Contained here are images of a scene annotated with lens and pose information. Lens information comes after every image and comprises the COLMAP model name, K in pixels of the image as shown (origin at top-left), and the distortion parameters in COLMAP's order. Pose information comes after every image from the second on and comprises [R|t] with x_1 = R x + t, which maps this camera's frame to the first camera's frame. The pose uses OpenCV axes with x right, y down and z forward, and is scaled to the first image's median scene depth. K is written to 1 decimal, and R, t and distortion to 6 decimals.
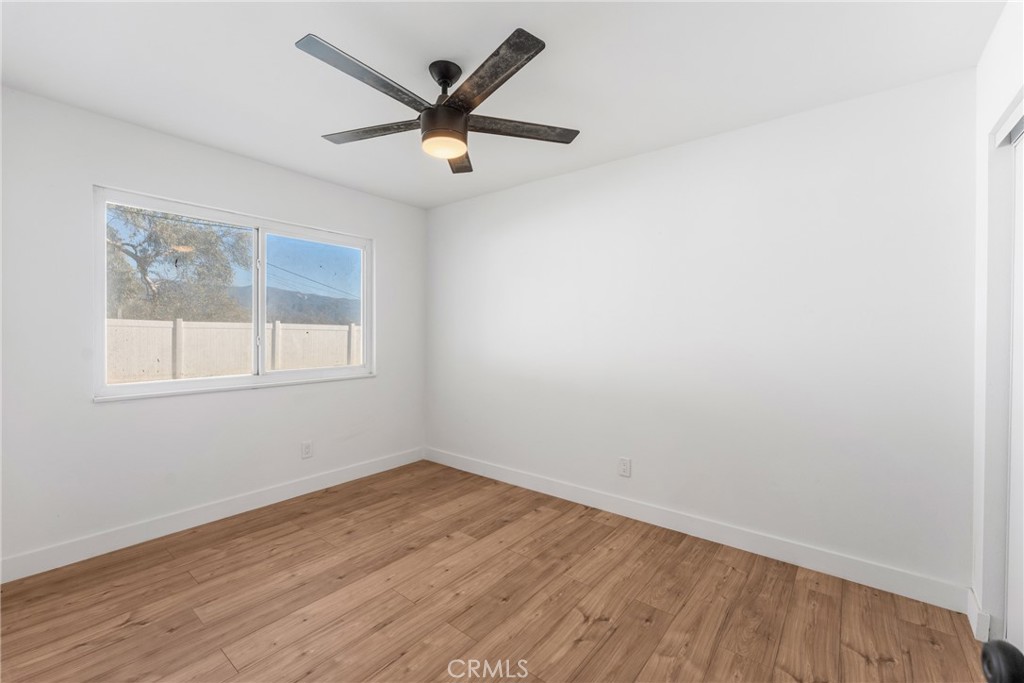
lens RADIAL K [[434.5, 0, 513.0], [0, 434.5, 336.9], [0, 0, 1]] dist [0.000170, -0.000042]
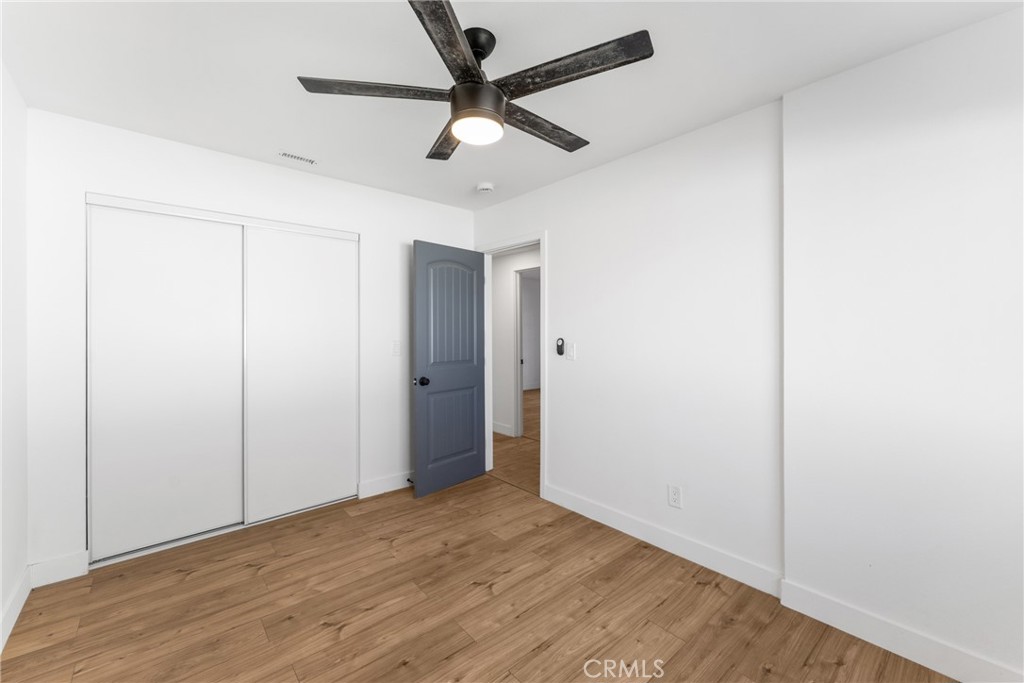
lens RADIAL K [[411.0, 0, 510.9], [0, 411.0, 335.9], [0, 0, 1]] dist [0.004499, -0.001022]
pose [[-0.983327, -0.006093, 0.181744, -0.397051], [-0.002190, 0.999763, 0.021672, -0.049548], [-0.181833, 0.020912, -0.983107, 1.905532]]
